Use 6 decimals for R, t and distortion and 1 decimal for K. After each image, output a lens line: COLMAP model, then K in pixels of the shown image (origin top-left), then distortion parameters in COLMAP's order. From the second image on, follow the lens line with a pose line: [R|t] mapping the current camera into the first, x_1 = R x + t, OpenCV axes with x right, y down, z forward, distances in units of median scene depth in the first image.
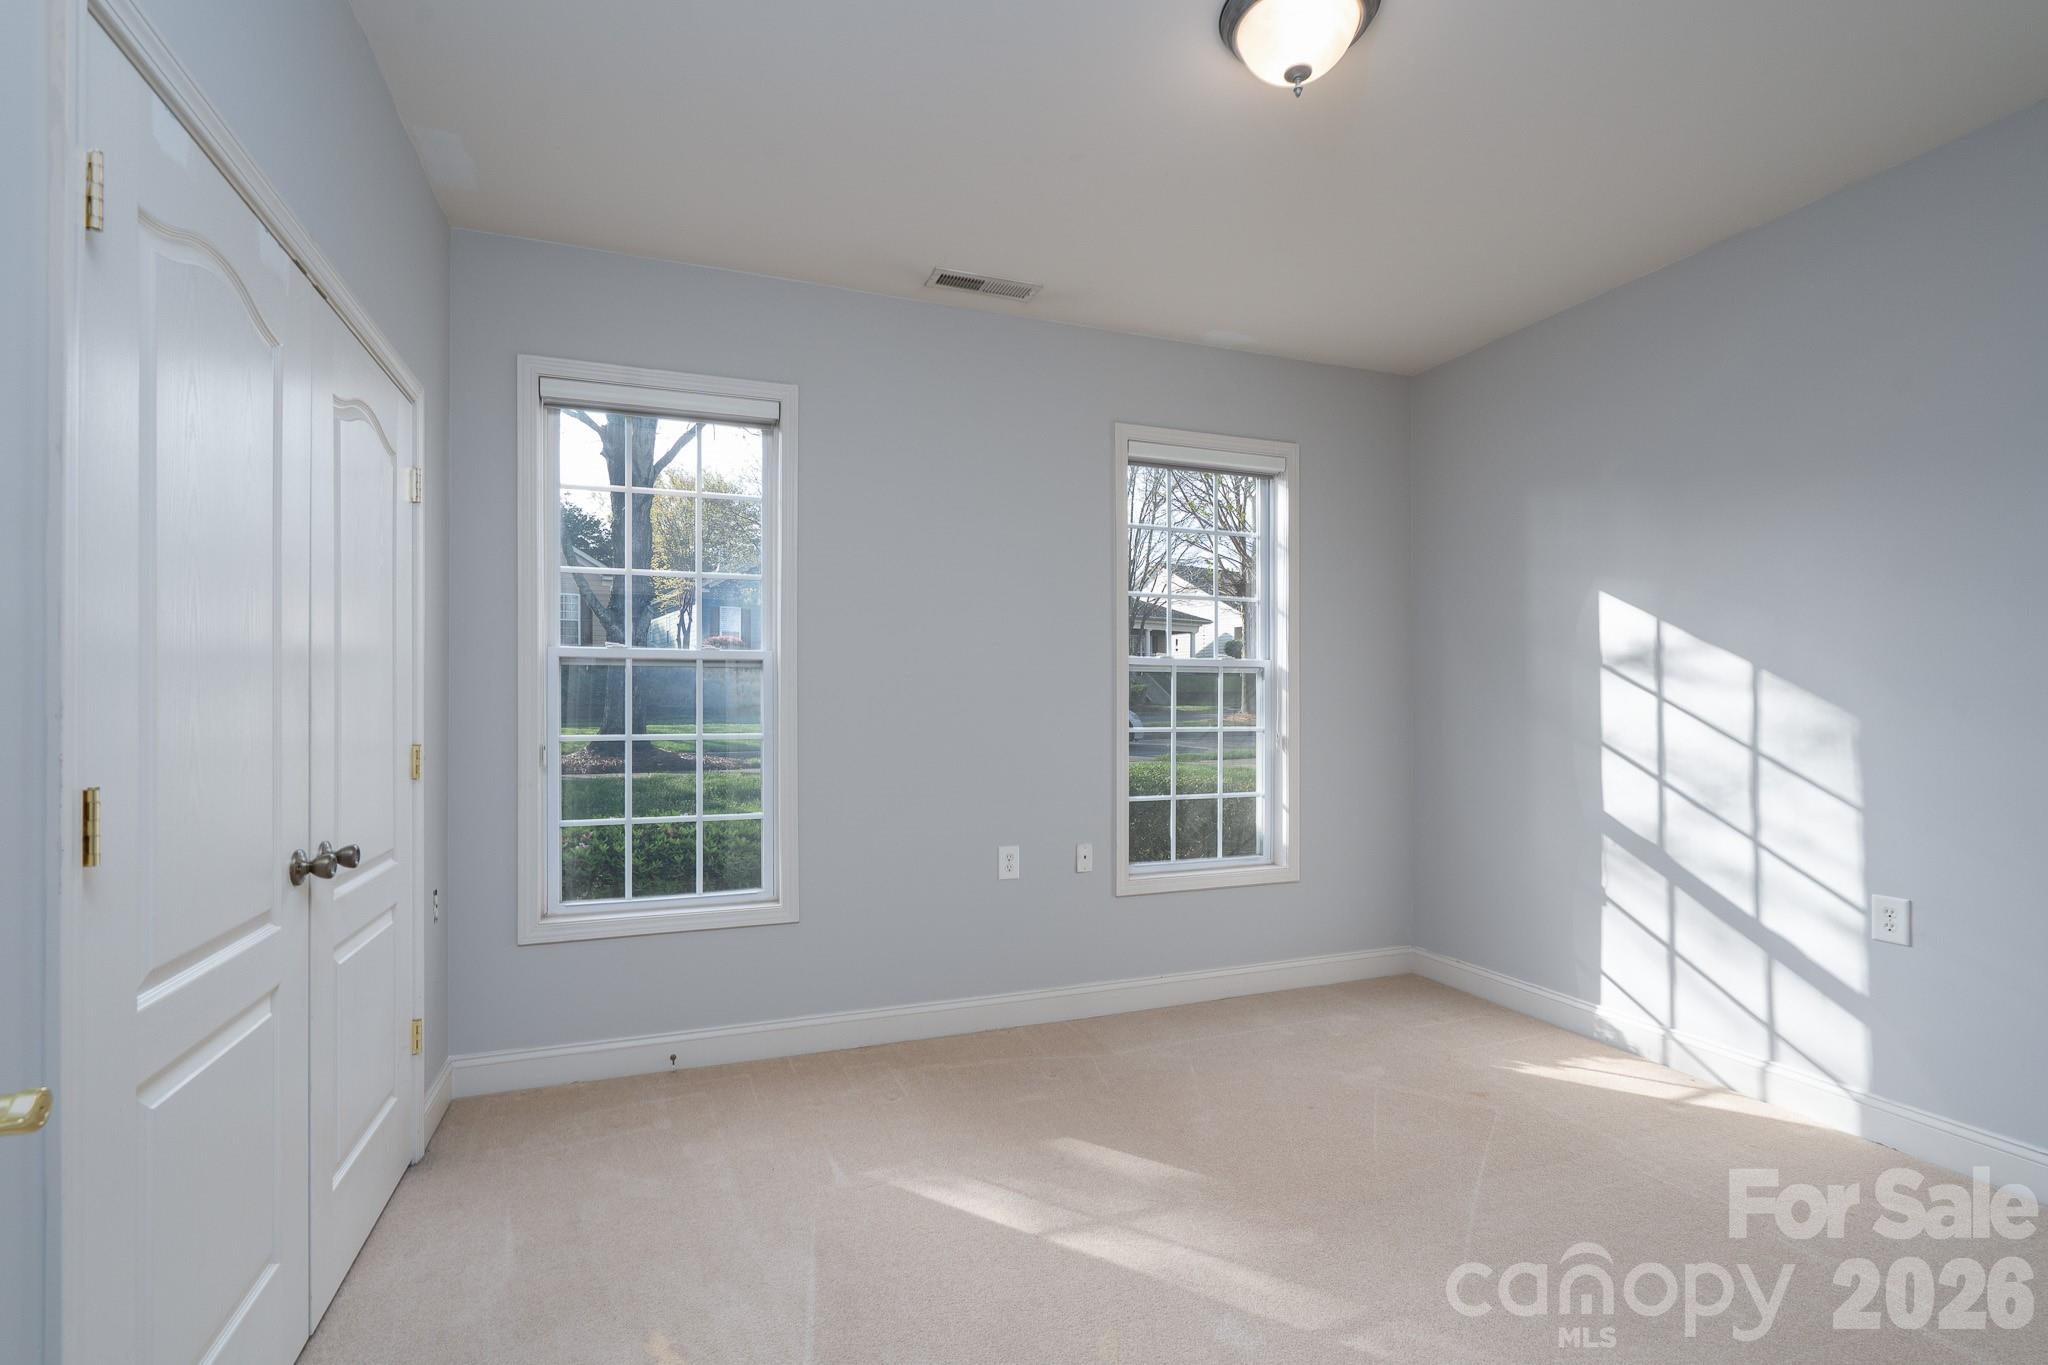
lens RADIAL K [[933.3, 0, 1027.6], [0, 933.3, 691.2], [0, 0, 1]] dist [-0.001232, 0.000319]
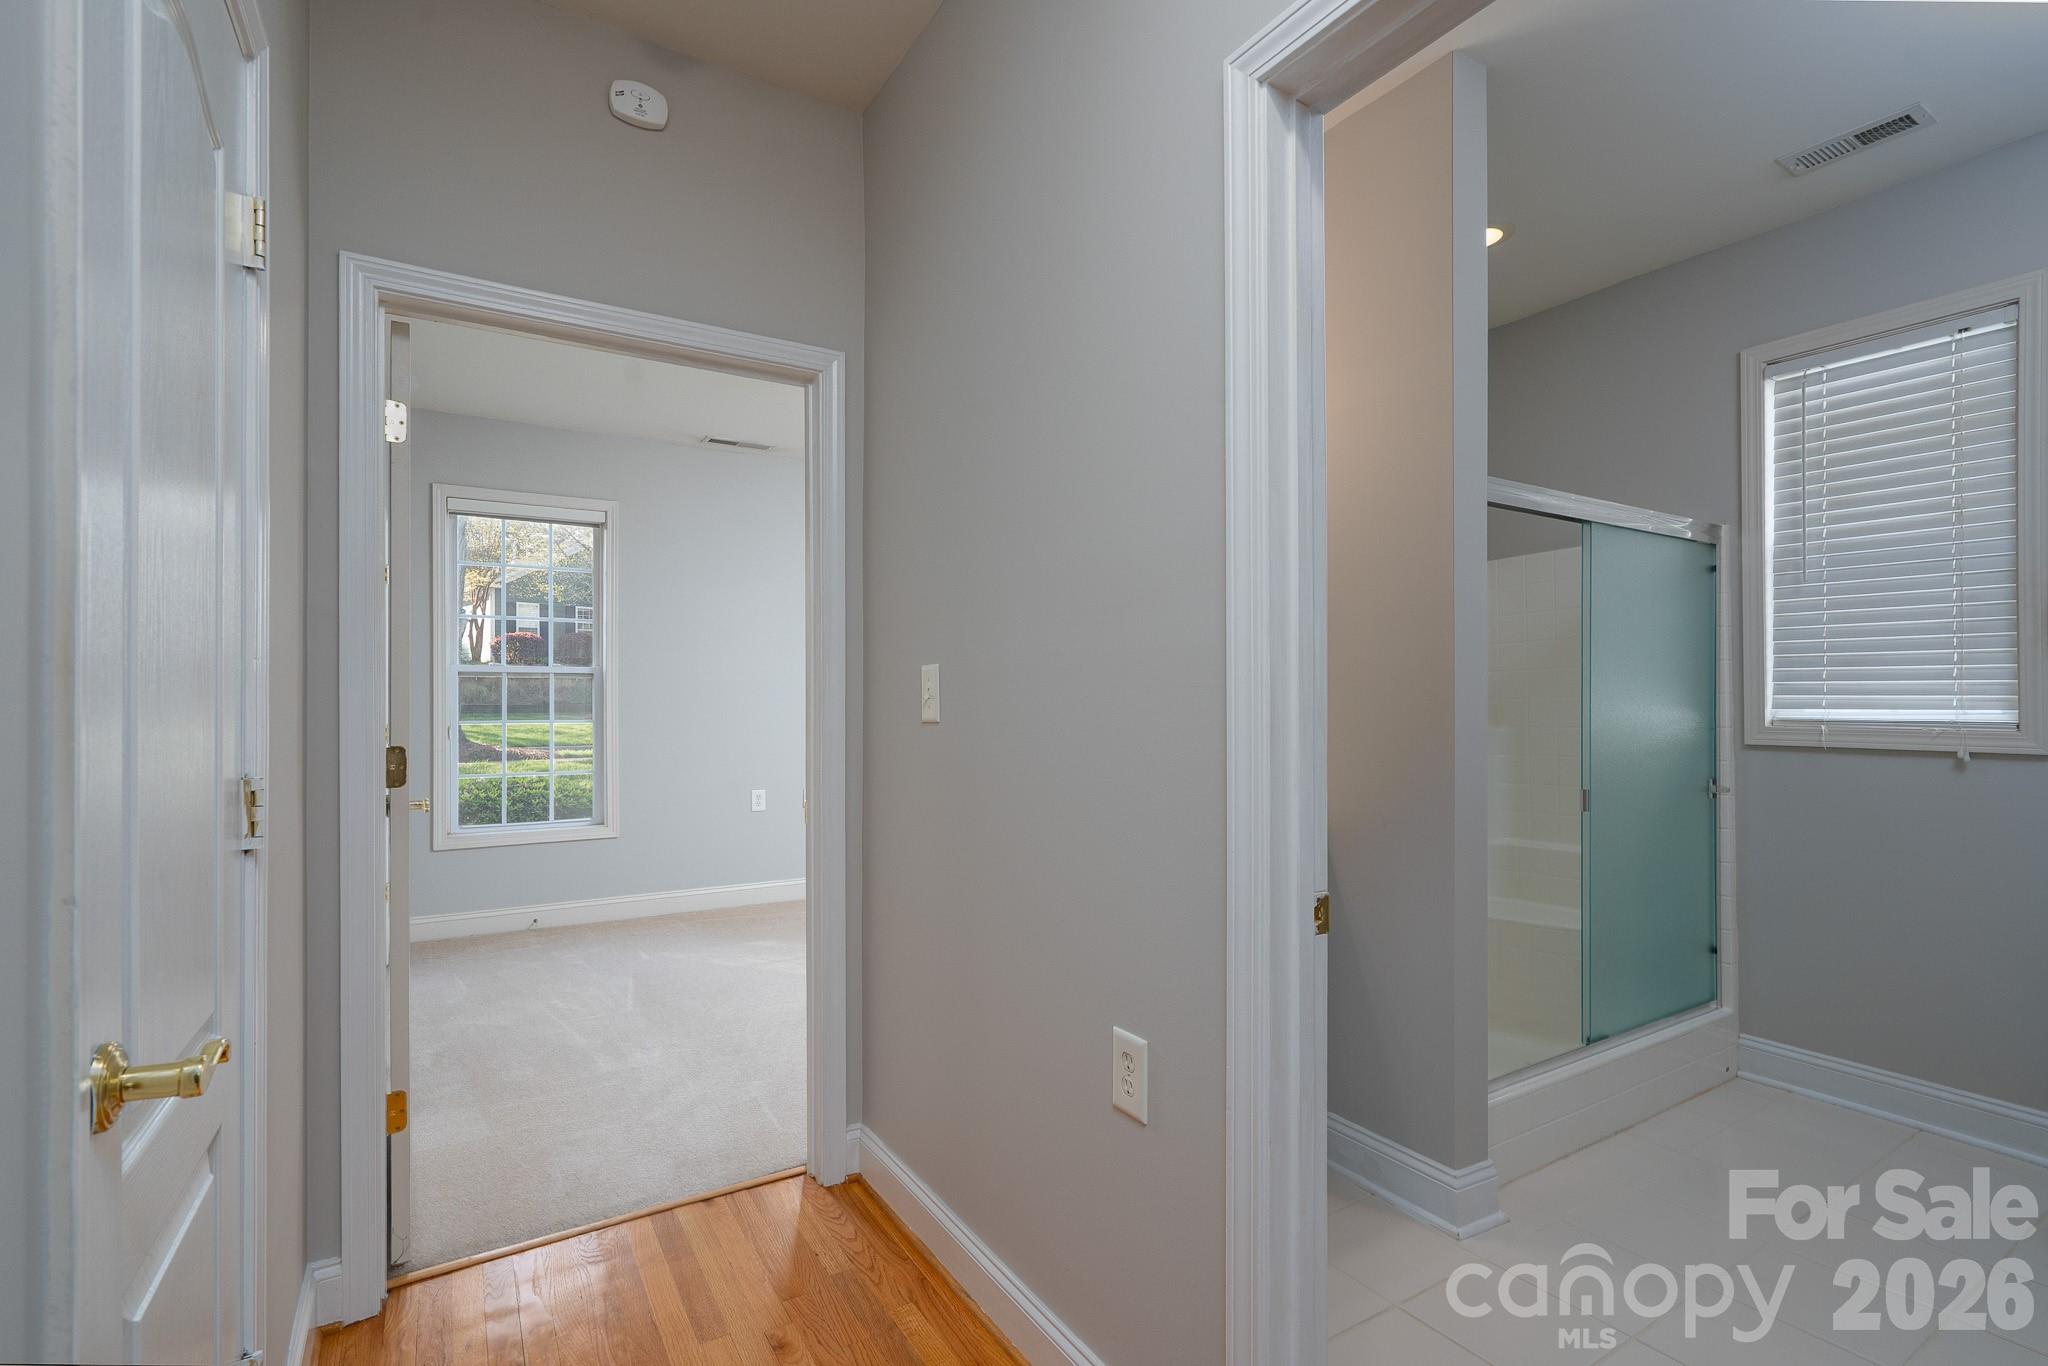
lens RADIAL K [[933.3, 0, 1027.6], [0, 933.3, 691.7], [0, 0, 1]] dist [-0.001232, 0.000319]
pose [[0.982438, -0.001688, 0.186582, 0.133740], [0.001045, 0.999993, 0.003544, -0.006176], [-0.186587, -0.003286, 0.982433, -0.645443]]
